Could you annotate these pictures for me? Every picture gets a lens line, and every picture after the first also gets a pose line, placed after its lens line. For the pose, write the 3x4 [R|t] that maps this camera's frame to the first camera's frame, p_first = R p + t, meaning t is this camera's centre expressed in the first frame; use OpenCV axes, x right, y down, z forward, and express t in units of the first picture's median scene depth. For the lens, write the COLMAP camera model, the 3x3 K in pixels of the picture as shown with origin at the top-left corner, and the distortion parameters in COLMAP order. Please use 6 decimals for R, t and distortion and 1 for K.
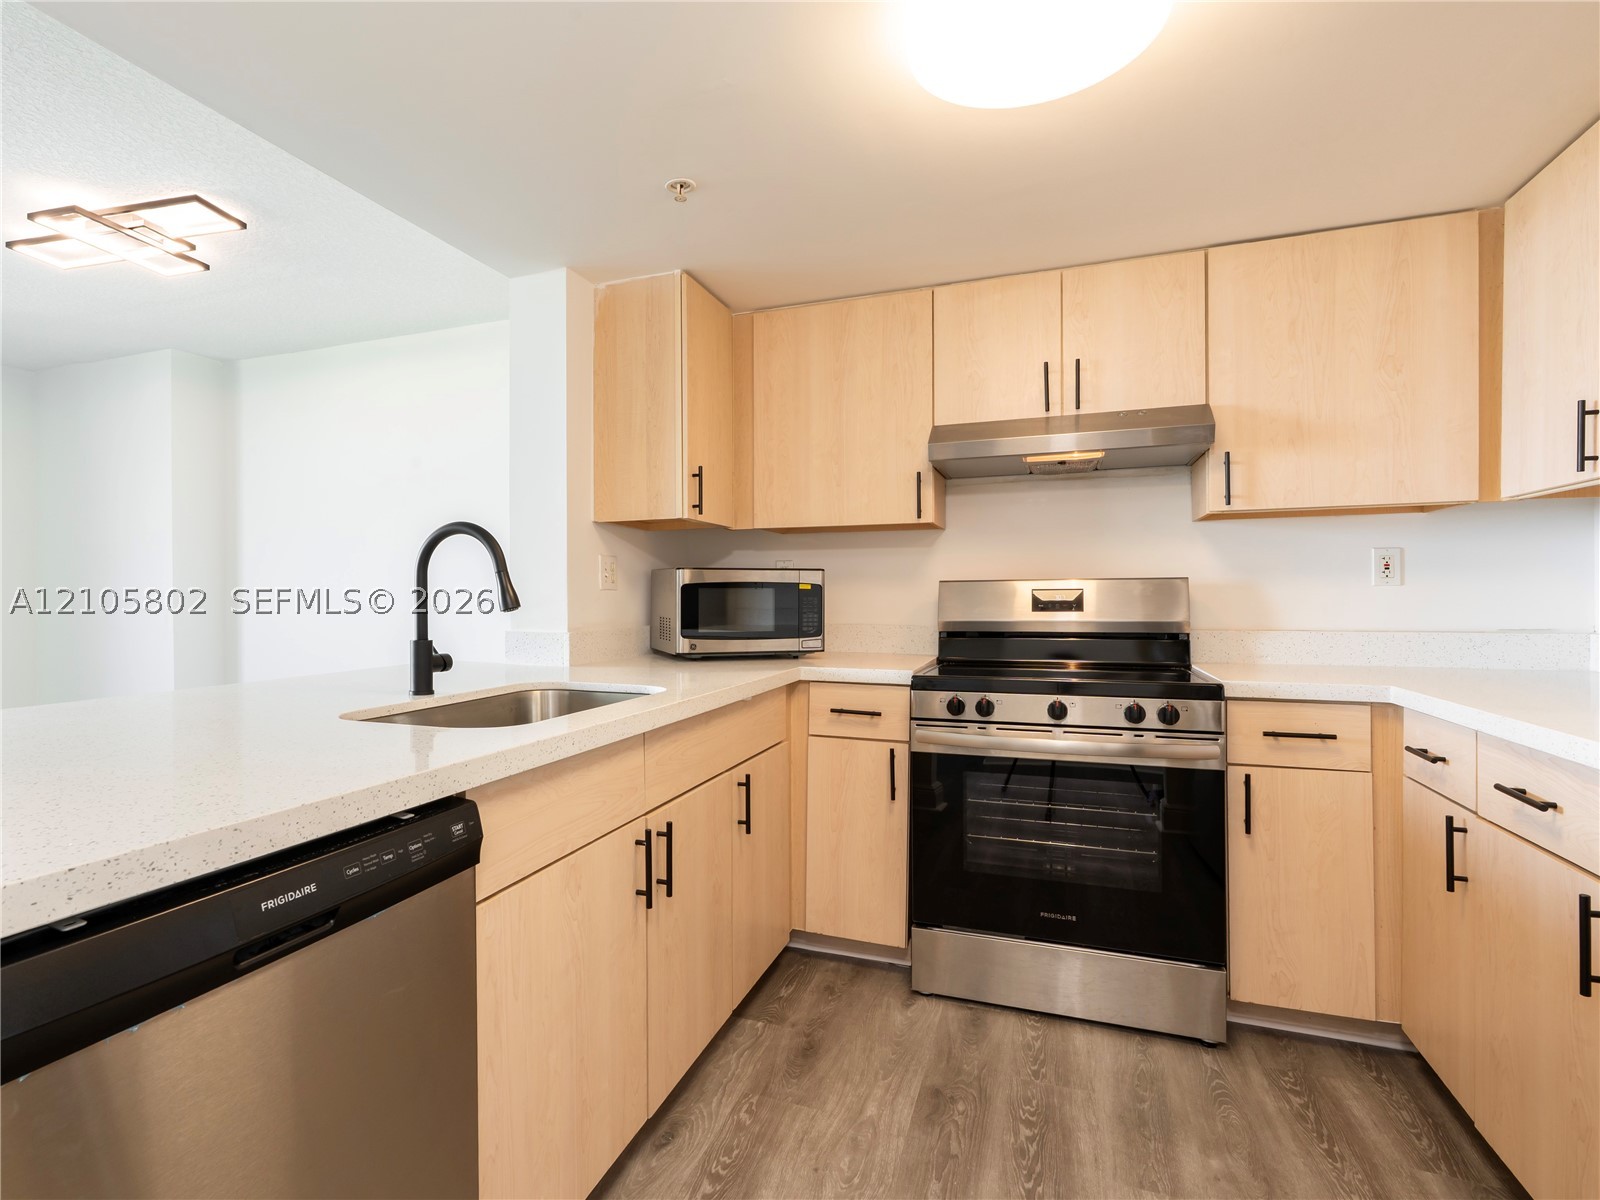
lens RADIAL K [[800.2, 0, 707.1], [0, 800.2, 605.5], [0, 0, 1]] dist [-0.009787, 0.002758]
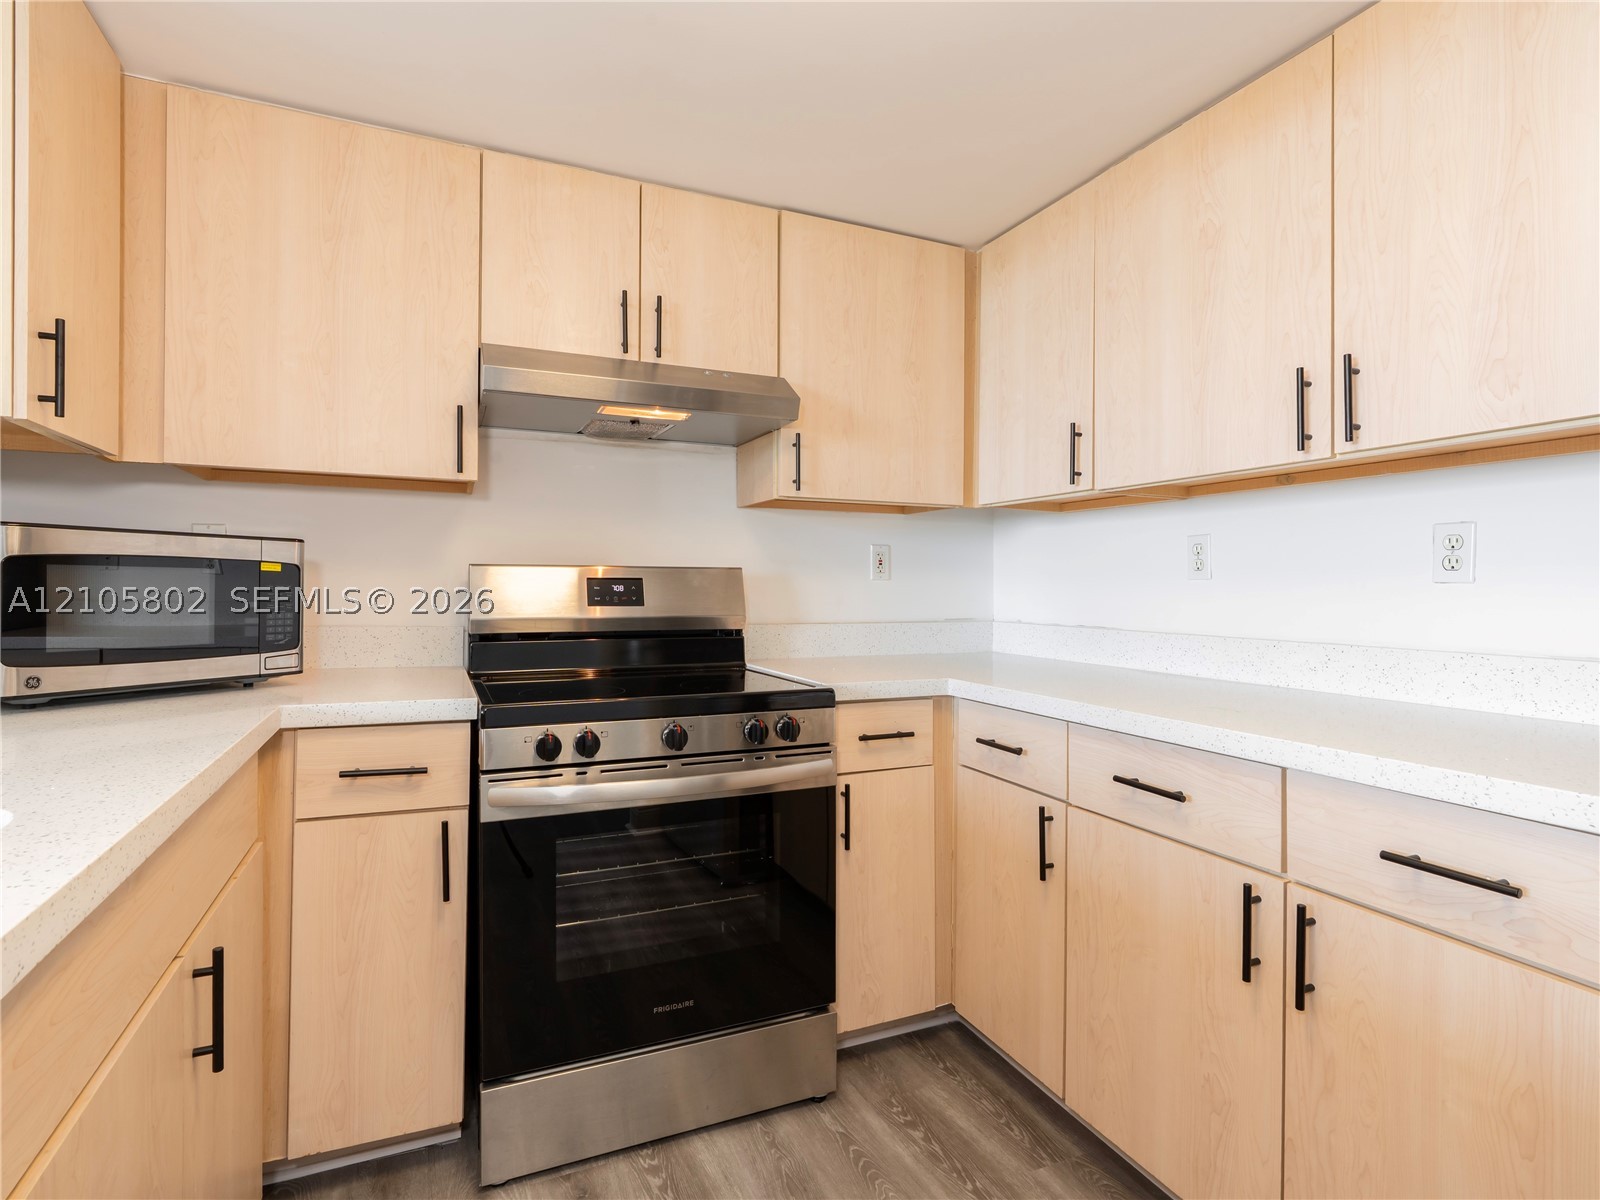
lens RADIAL K [[847.7, 0, 774.6], [0, 847.7, 588.8], [0, 0, 1]] dist [-0.015191, 0.007764]
pose [[0.720229, 0.007638, 0.693694, -0.051065], [-0.003361, 0.999966, -0.007520, -0.004469], [-0.693728, 0.003085, 0.720230, 0.322483]]
